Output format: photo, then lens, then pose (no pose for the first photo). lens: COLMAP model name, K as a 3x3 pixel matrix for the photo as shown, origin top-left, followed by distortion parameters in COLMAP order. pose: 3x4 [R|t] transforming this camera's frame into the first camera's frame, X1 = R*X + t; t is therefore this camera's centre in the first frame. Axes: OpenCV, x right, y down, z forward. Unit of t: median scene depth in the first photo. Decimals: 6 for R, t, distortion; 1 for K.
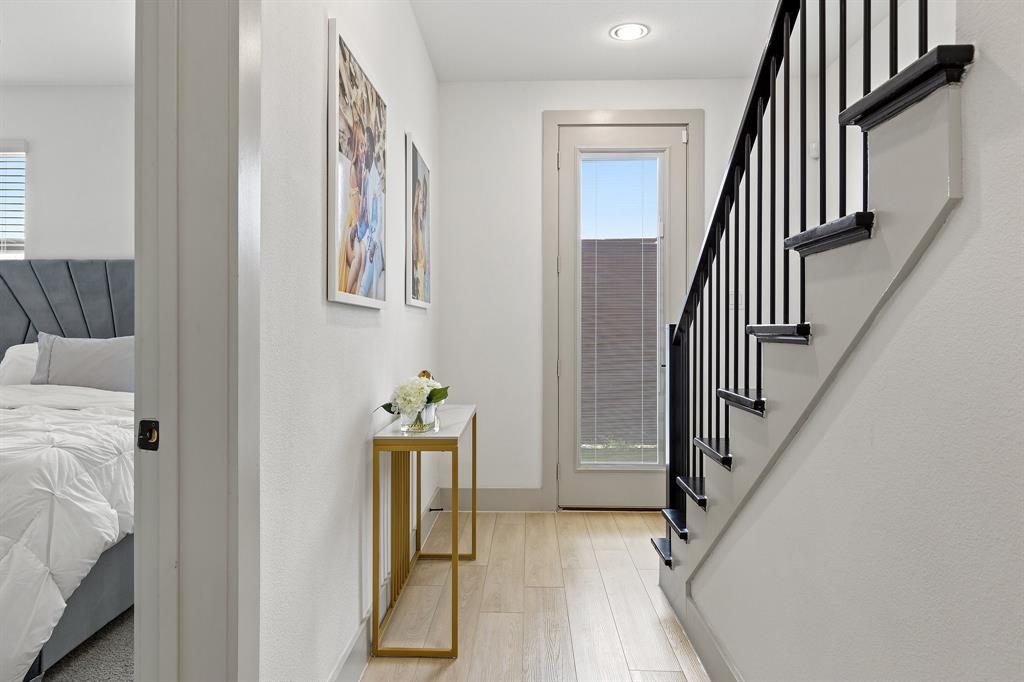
lens RADIAL K [[655.2, 0, 501.3], [0, 655.2, 322.3], [0, 0, 1]] dist [0.011203, 0.002414]
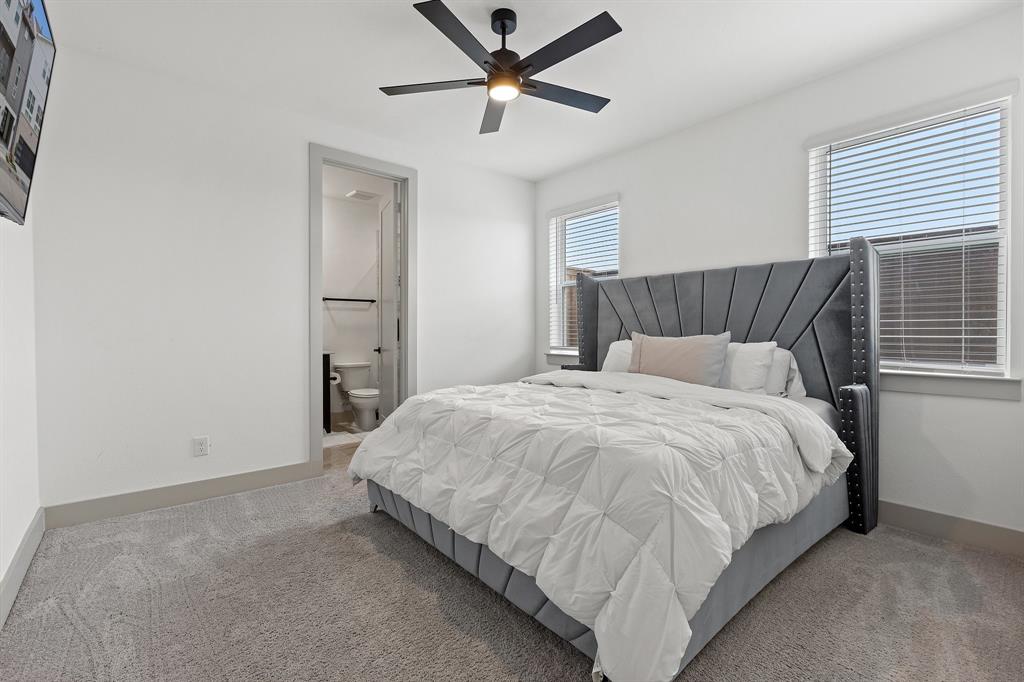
lens RADIAL K [[453.1, 0, 511.0], [0, 453.1, 334.2], [0, 0, 1]] dist [-0.004591, 0.000532]
pose [[0.675968, 0.002403, -0.736927, -0.312472], [0.011551, 0.999837, 0.013856, 0.007011], [0.736840, -0.017878, 0.675831, 0.341615]]
